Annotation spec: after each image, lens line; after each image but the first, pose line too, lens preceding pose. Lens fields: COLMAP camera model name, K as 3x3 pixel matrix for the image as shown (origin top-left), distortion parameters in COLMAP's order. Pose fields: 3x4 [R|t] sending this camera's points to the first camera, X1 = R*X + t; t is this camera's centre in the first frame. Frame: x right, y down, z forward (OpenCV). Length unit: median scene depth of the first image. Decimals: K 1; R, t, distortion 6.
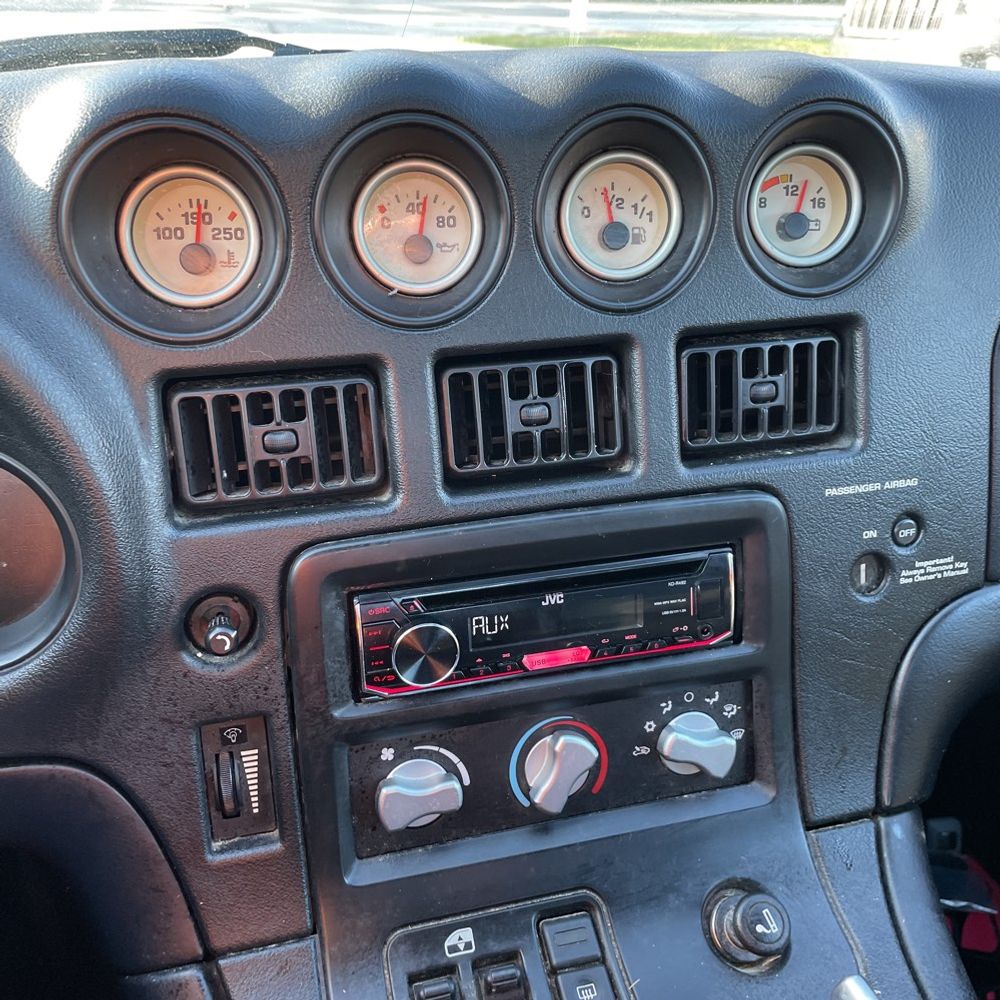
lens RADIAL K [[988.5, 0, 500.0], [0, 988.5, 500.0], [0, 0, 1]] dist [0.109852, -0.138846]
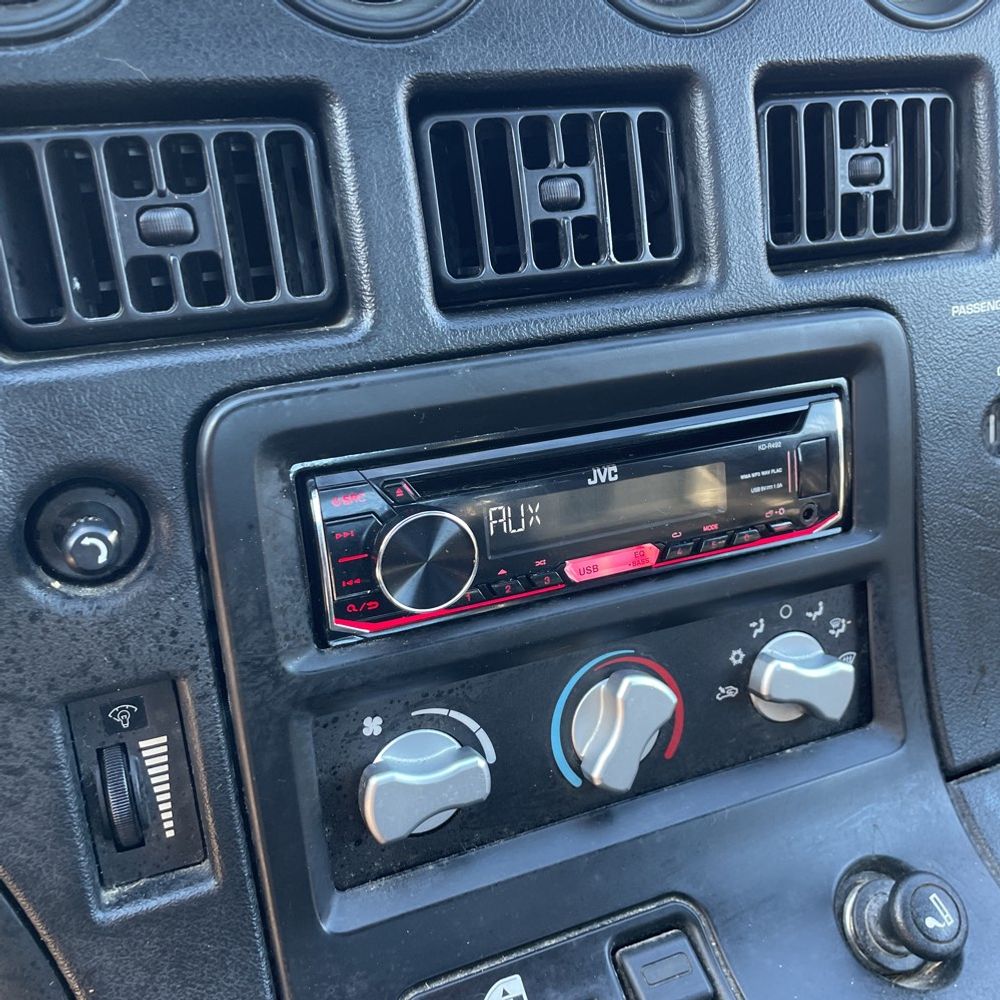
lens RADIAL K [[1008.4, 0, 514.7], [0, 1008.4, 503.9], [0, 0, 1]] dist [0.080720, -0.106054]
pose [[0.990315, -0.070005, 0.119898, -0.089777], [0.070601, 0.997504, -0.000730, 0.116724], [-0.119547, 0.009188, 0.992786, 0.328181]]
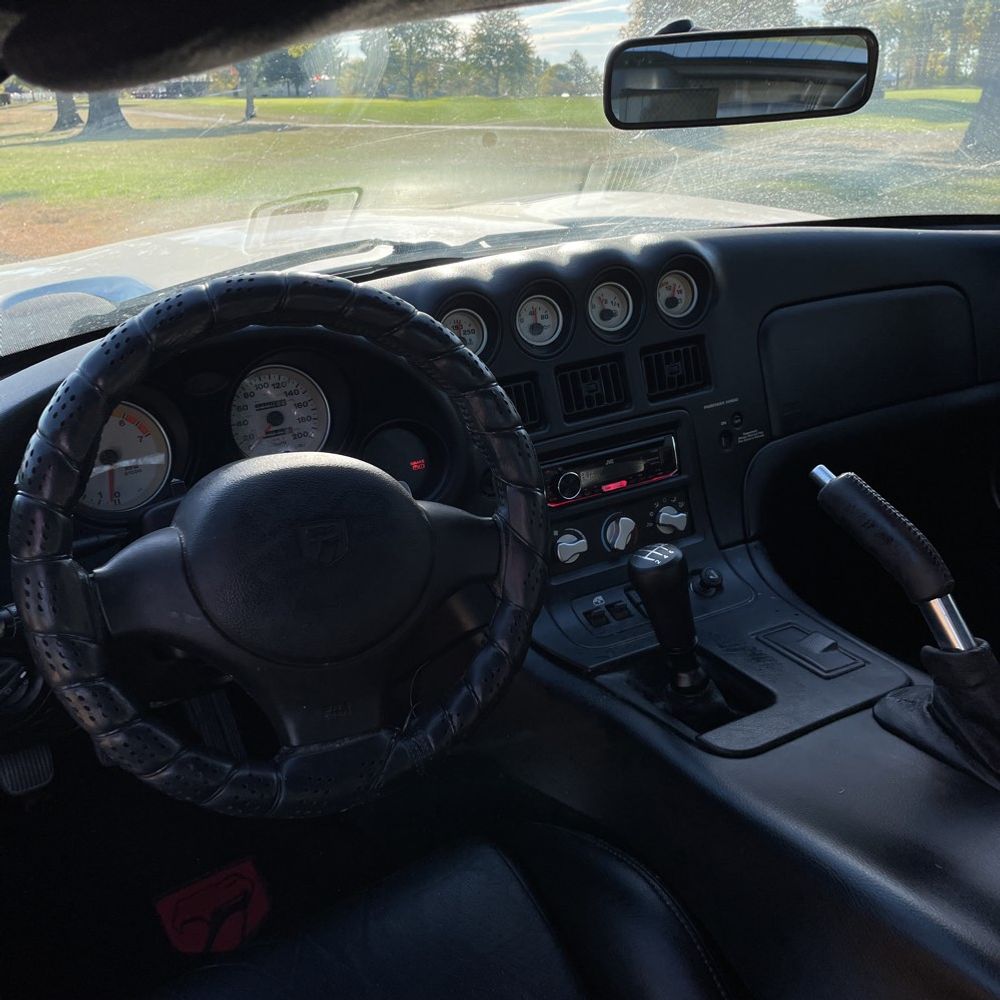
lens RADIAL K [[988.5, 0, 500.0], [0, 988.5, 500.0], [0, 0, 1]] dist [0.109852, -0.138846]
pose [[0.972586, -0.148351, 0.179075, -0.665453], [0.161189, 0.985139, -0.059327, 0.296302], [-0.167613, 0.086566, 0.982045, -1.358115]]
